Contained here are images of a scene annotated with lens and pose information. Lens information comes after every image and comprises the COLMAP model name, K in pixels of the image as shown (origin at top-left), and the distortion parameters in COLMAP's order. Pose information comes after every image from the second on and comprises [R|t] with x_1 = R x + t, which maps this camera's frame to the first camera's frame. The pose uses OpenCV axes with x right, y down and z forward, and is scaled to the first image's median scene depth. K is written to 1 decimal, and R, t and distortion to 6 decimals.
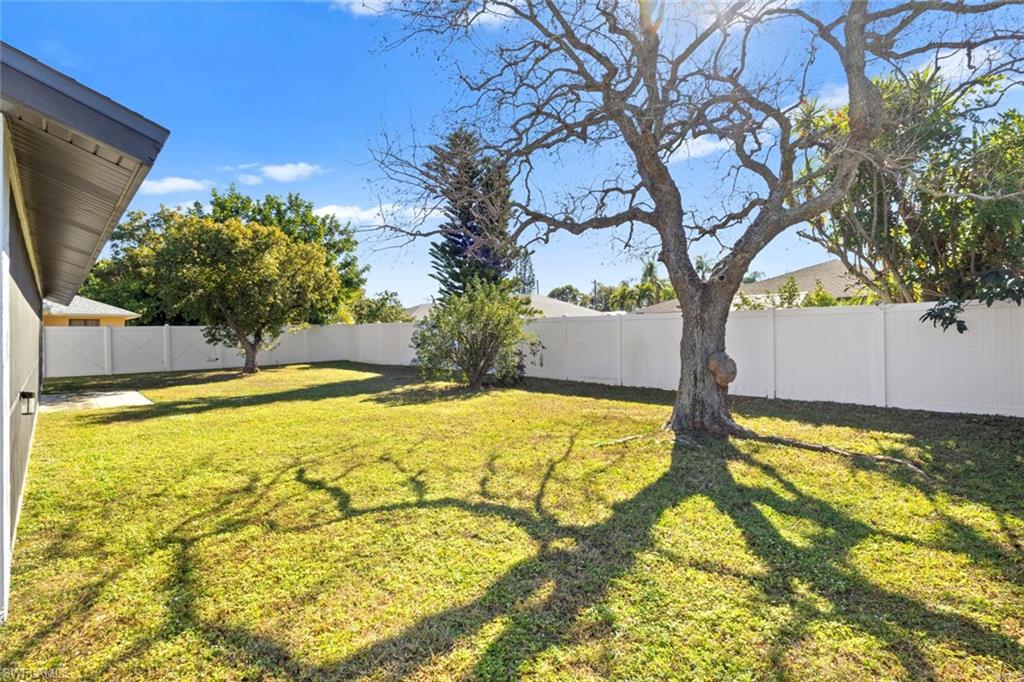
lens RADIAL K [[508.2, 0, 509.3], [0, 508.2, 338.2], [0, 0, 1]] dist [0.005398, -0.001240]
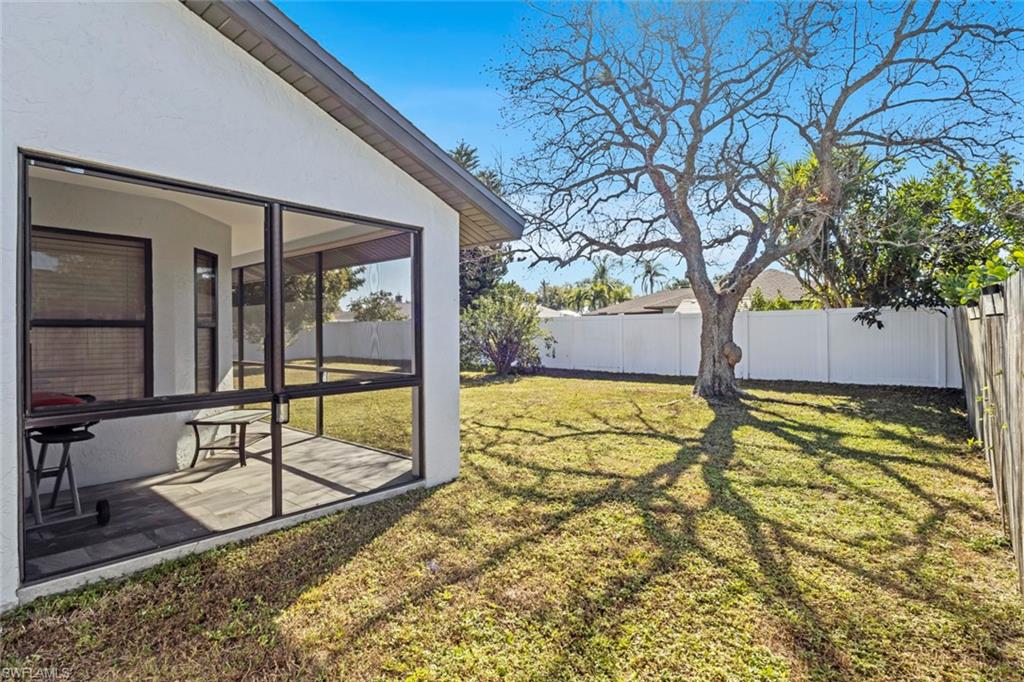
lens RADIAL K [[508.2, 0, 514.1], [0, 508.2, 338.0], [0, 0, 1]] dist [0.005398, -0.001240]
pose [[0.991530, -0.001319, 0.129870, -0.305826], [0.001010, 0.999996, 0.002446, 0.009184], [-0.129873, -0.002294, 0.991528, -0.280295]]
